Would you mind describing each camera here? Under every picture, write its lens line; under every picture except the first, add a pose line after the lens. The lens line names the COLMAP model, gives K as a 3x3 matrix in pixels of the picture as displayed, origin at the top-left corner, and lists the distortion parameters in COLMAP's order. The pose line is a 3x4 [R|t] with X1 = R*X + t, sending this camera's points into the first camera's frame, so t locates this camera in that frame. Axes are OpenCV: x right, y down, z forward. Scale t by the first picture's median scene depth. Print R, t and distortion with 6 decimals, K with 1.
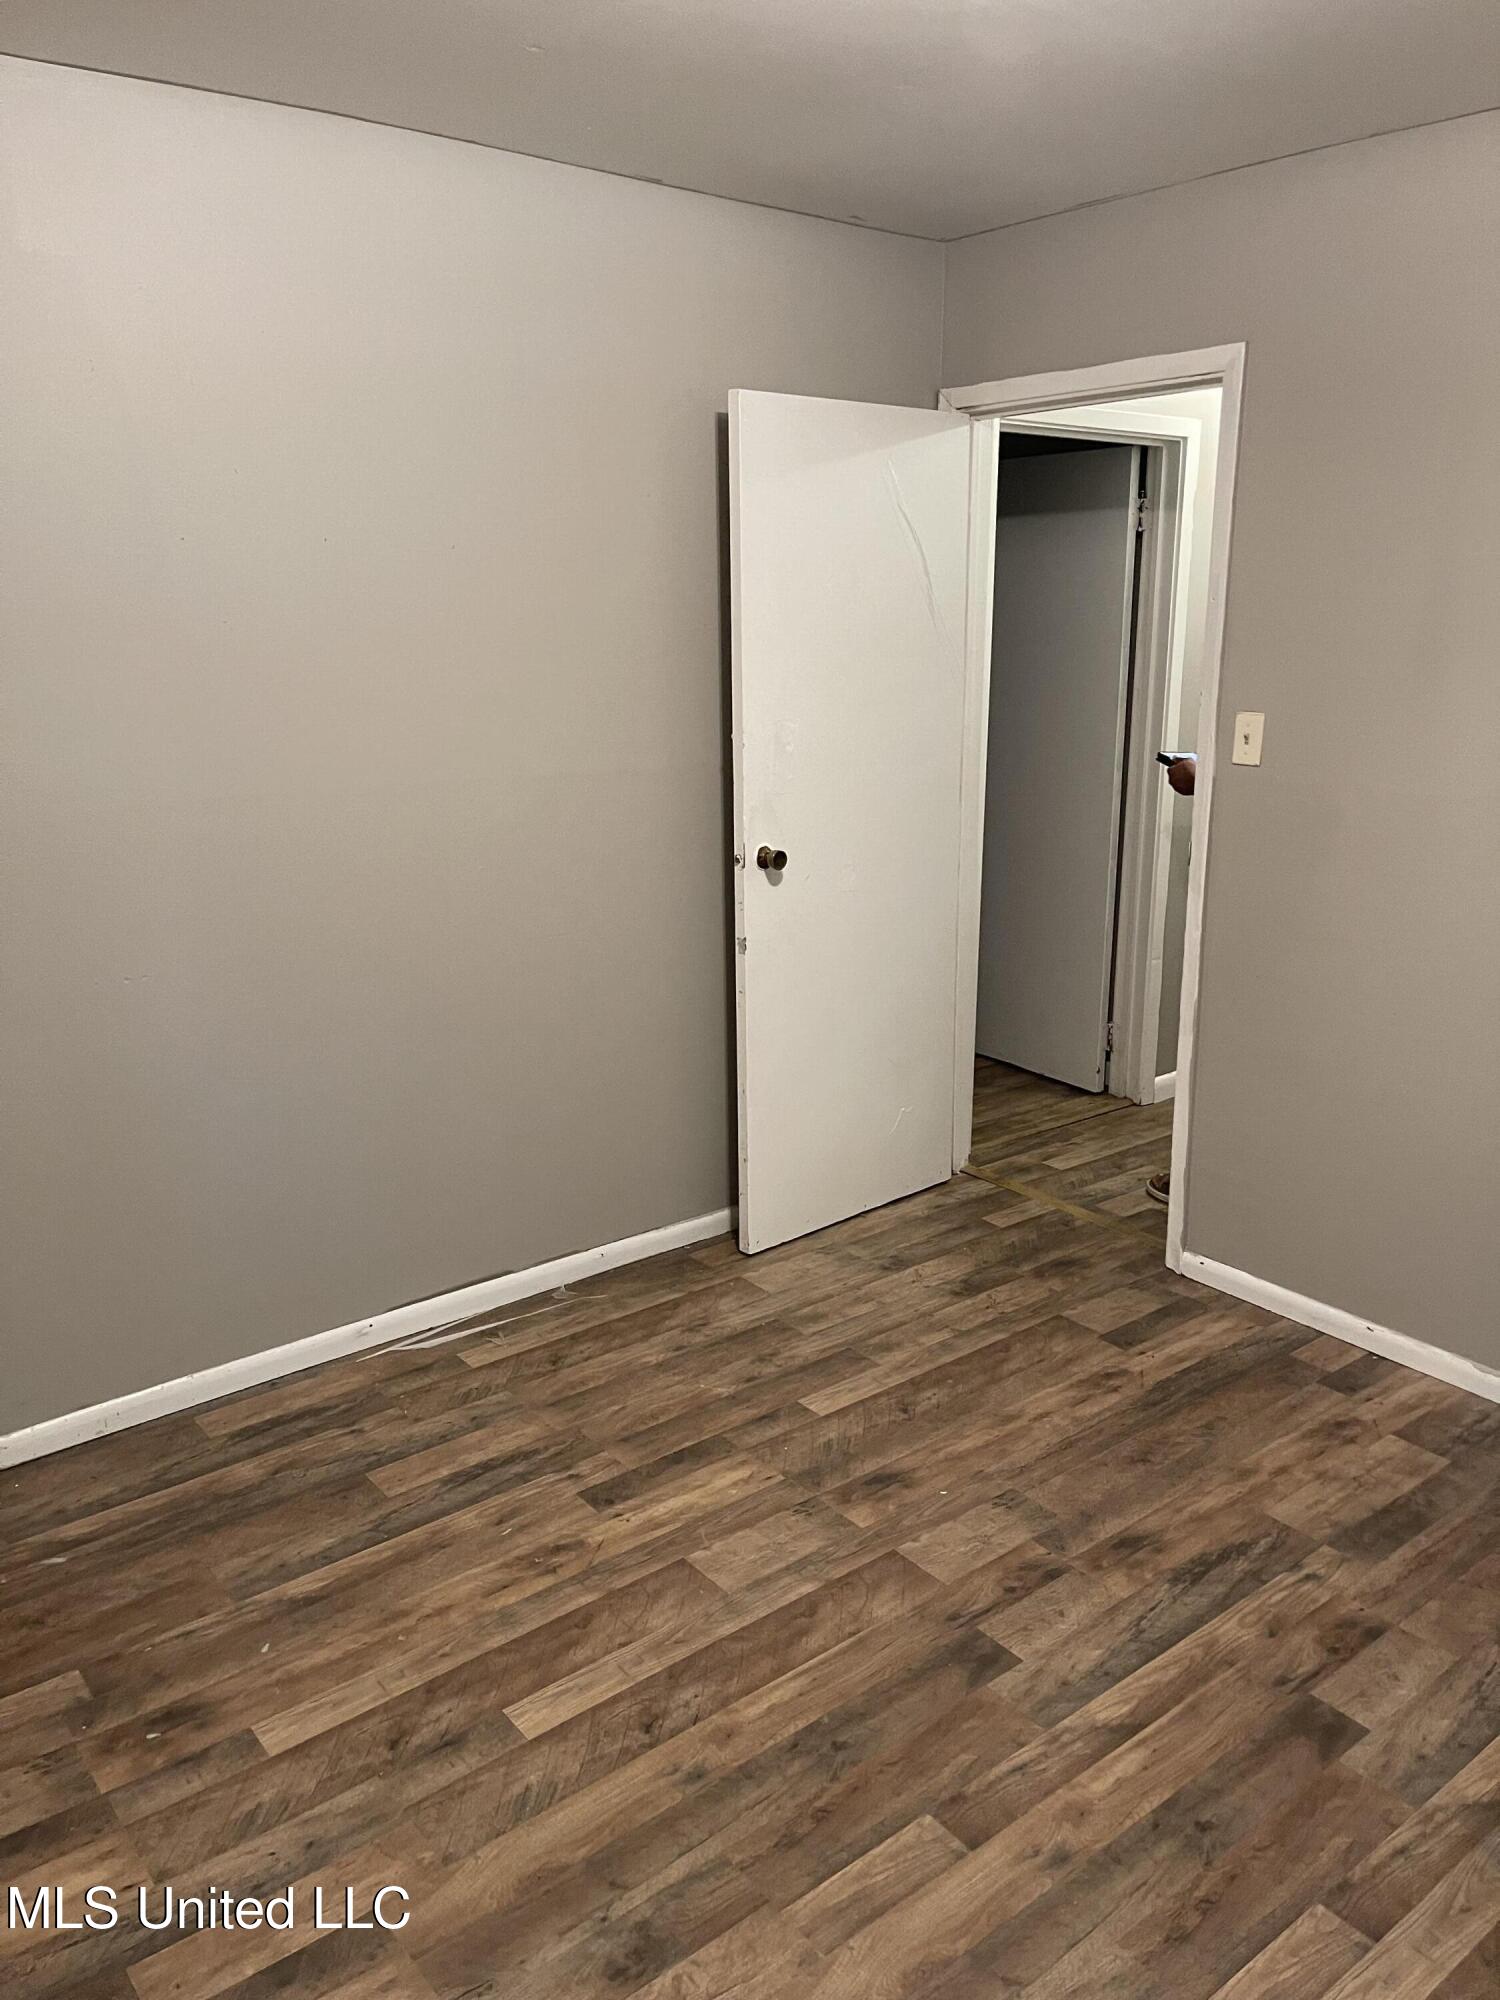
lens RADIAL K [[1516.3, 0, 750.0], [0, 1516.3, 1000.0], [0, 0, 1]] dist [0.059368, -0.082302]
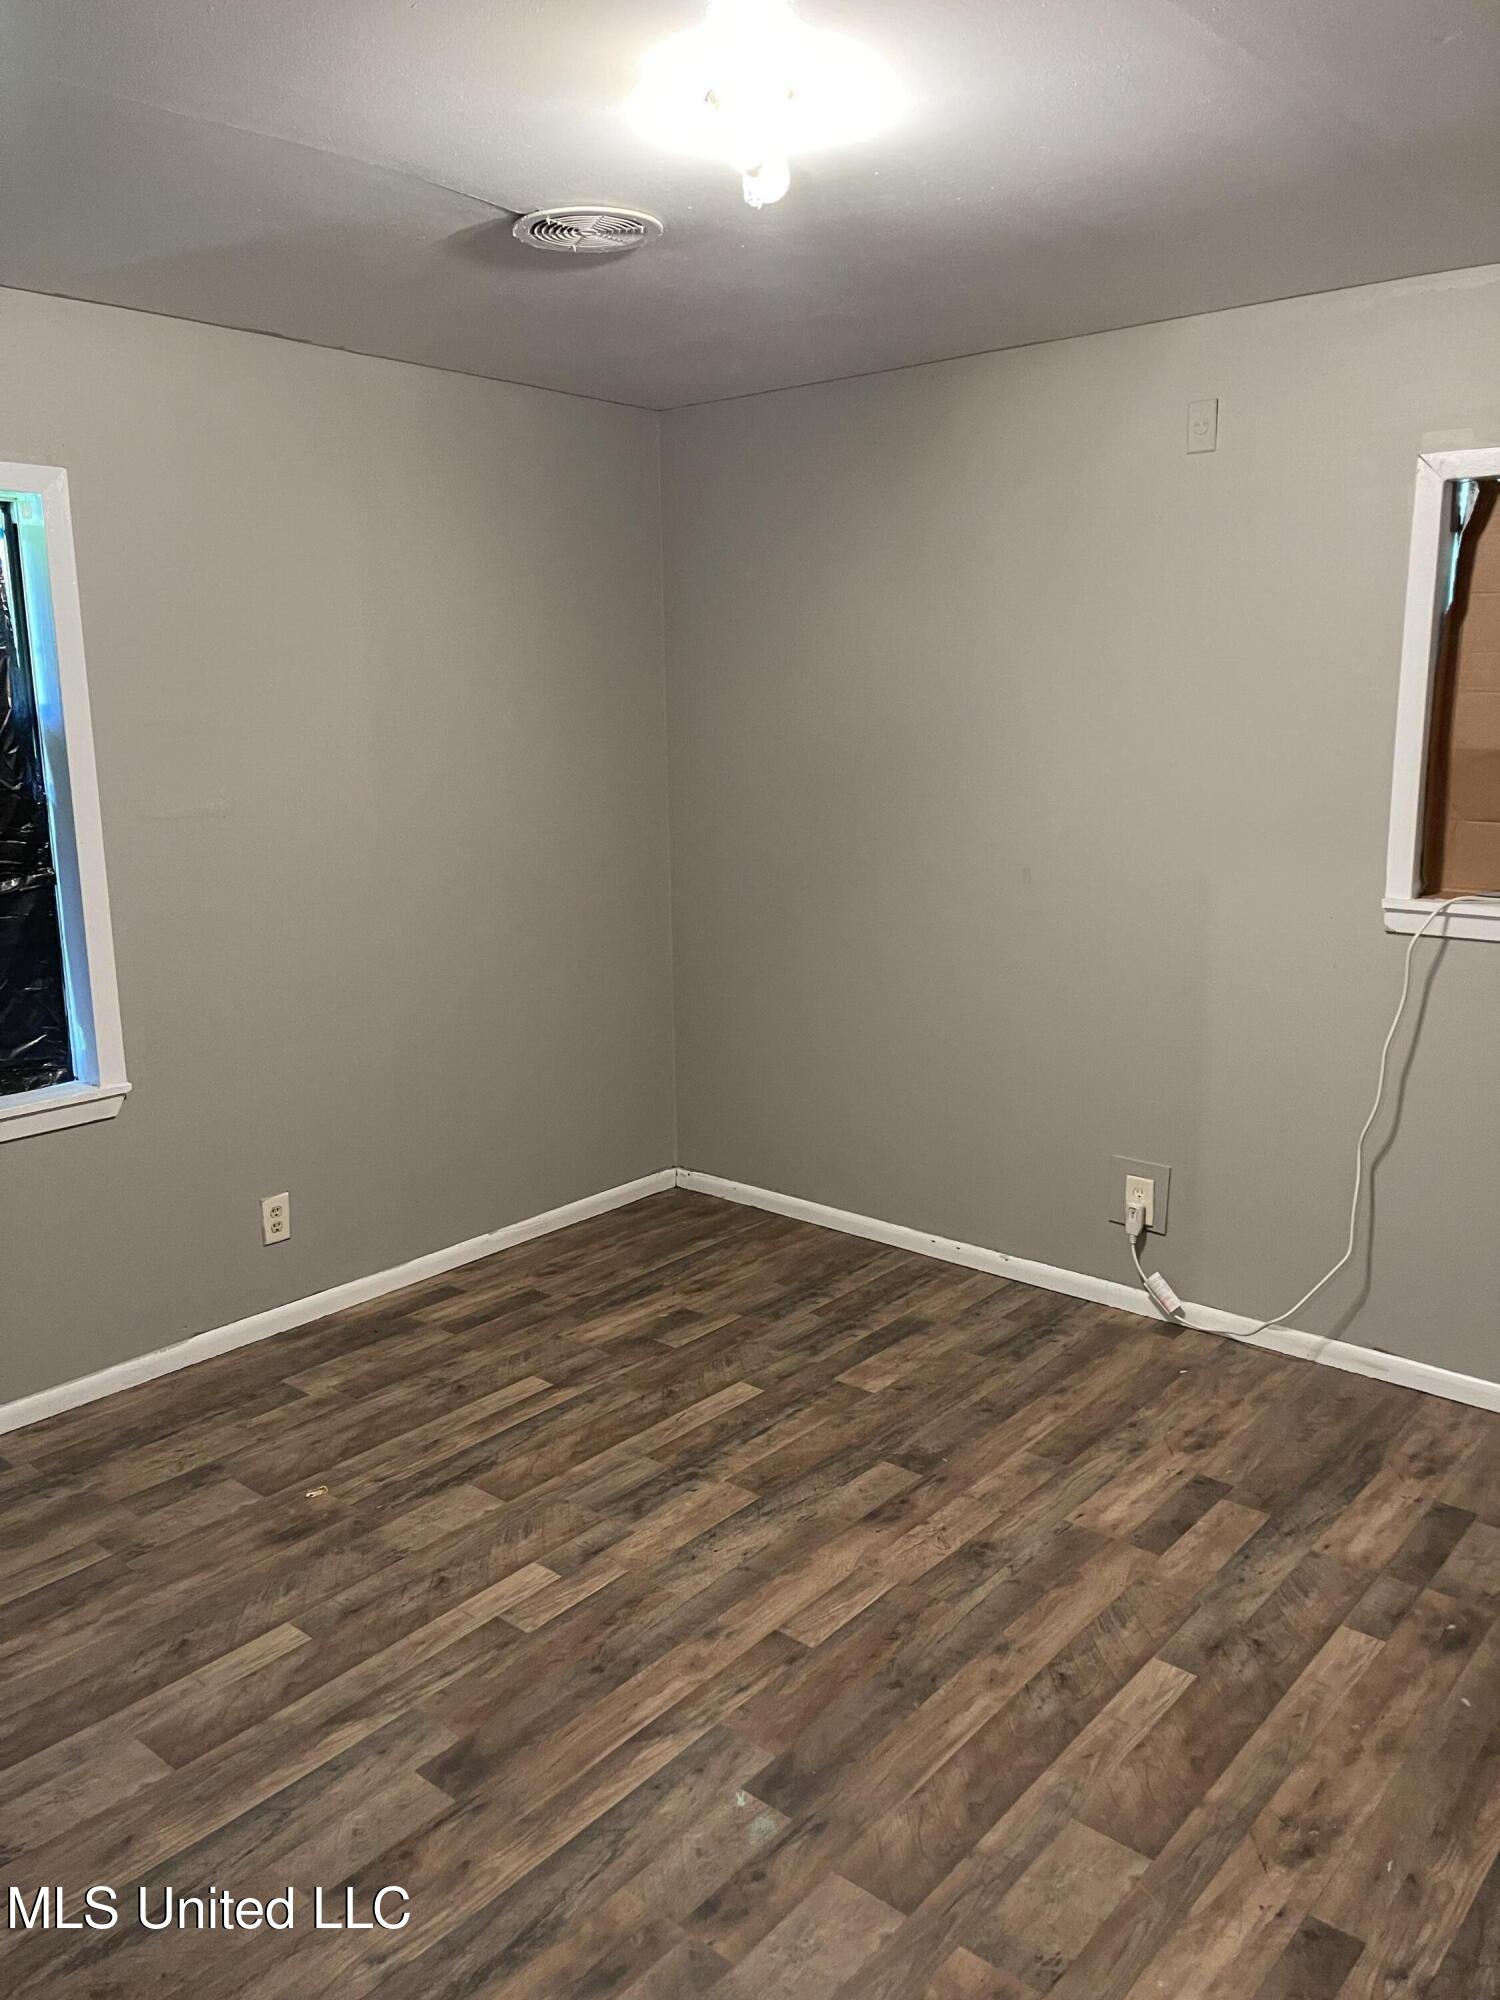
lens RADIAL K [[1516.3, 0, 750.0], [0, 1516.3, 1000.0], [0, 0, 1]] dist [0.059368, -0.082302]
pose [[-0.981450, 0.049532, -0.185211, 0.323555], [-0.036345, 0.900463, 0.433412, -0.430471], [0.188244, 0.432103, -0.881959, 1.618901]]
